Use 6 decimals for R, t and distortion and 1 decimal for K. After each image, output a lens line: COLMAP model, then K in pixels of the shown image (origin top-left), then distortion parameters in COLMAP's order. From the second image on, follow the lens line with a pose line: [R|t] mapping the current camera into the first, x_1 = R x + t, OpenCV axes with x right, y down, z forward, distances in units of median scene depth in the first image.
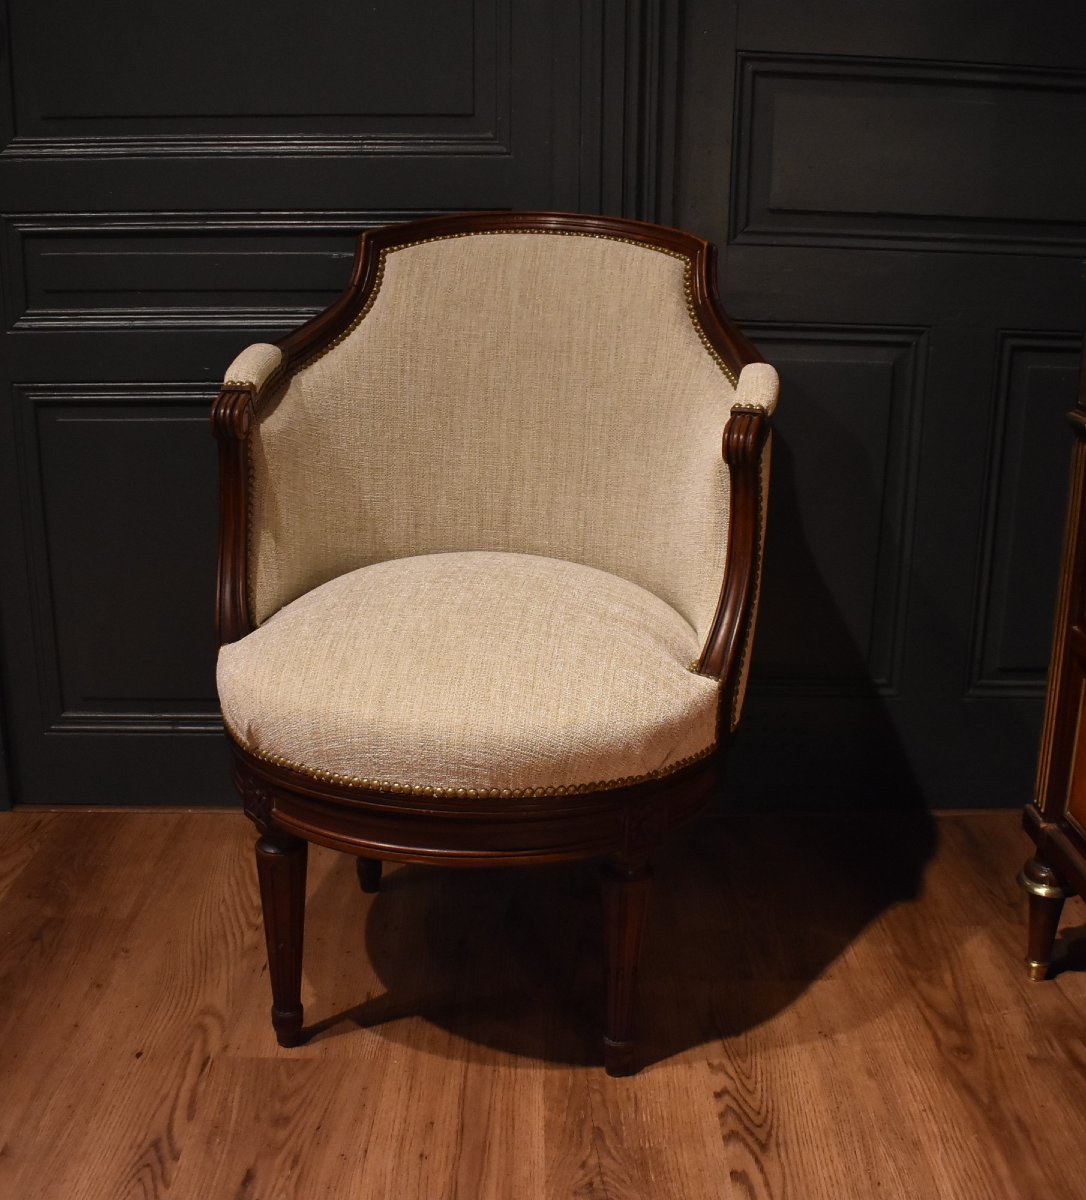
lens RADIAL K [[1381.5, 0, 560.9], [0, 1381.5, 608.6], [0, 0, 1]] dist [-0.092945, 0.000000]
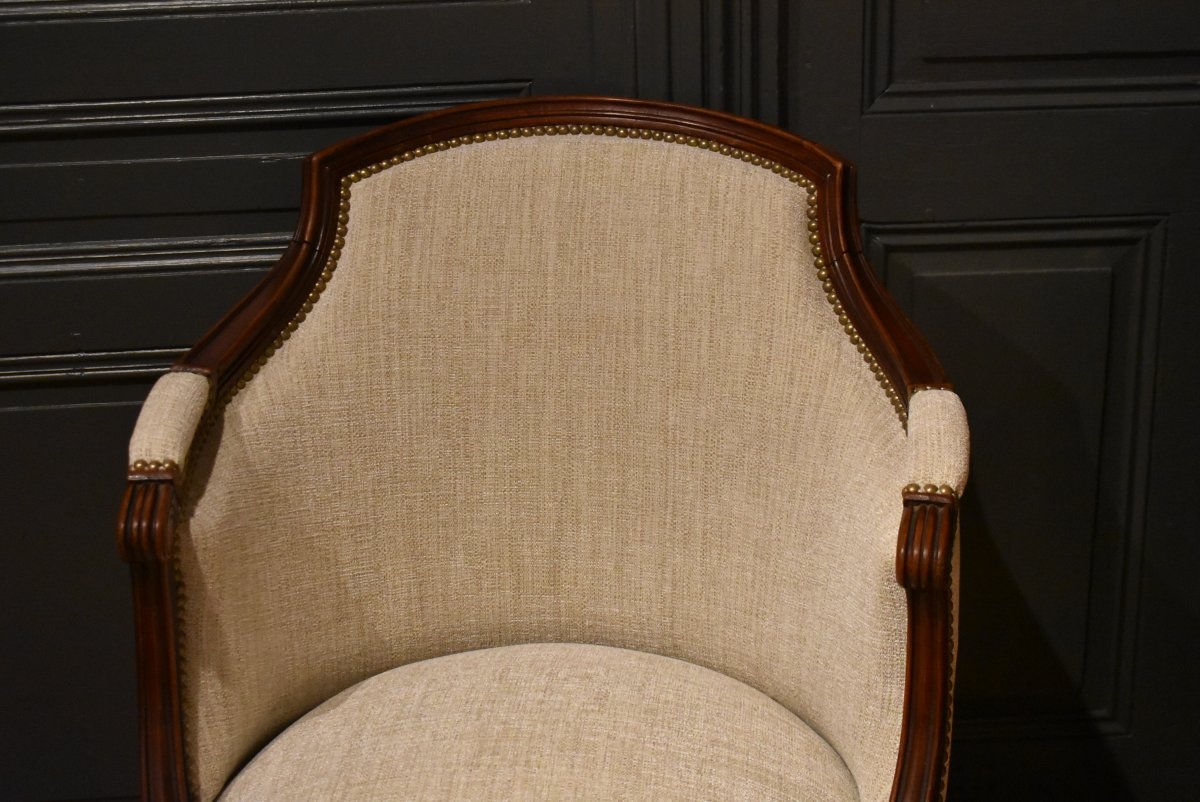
lens RADIAL K [[2039.5, 0, 607.4], [0, 2039.5, 406.3], [0, 0, 1]] dist [-0.002578, 0.000000]
pose [[0.998316, -0.050174, 0.029106, -0.045041], [0.047870, 0.996028, 0.075079, -0.257897], [-0.032757, -0.073559, 0.996753, 0.019798]]
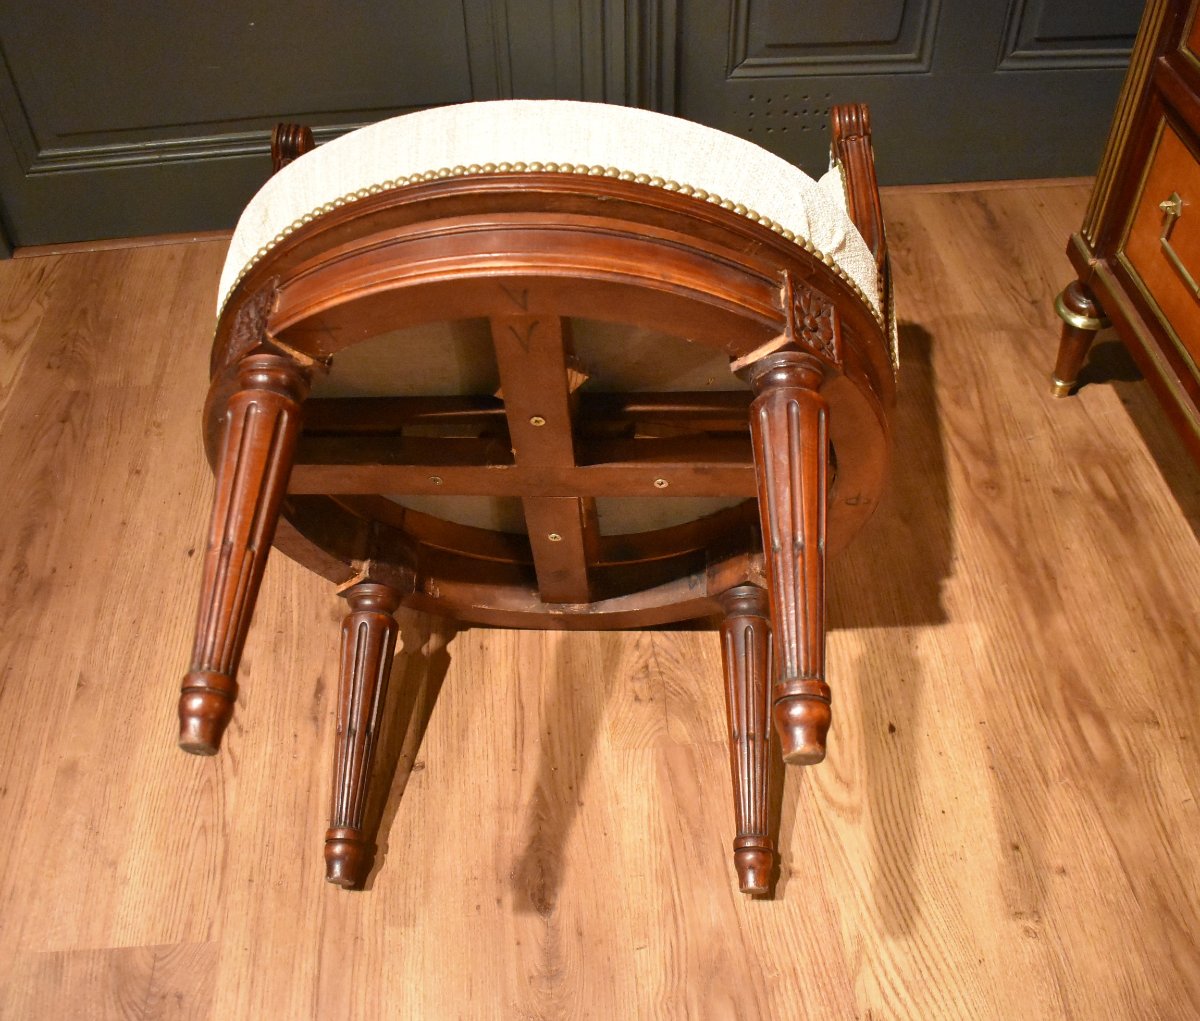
lens RADIAL K [[1203.0, 0, 605.7], [0, 1203.0, 520.2], [0, 0, 1]] dist [-0.092590, 0.000000]
pose [[0.997267, -0.070081, 0.023407, -0.020285], [0.048417, 0.859131, 0.509461, -0.130799], [-0.055813, -0.506935, 0.860175, 0.225868]]
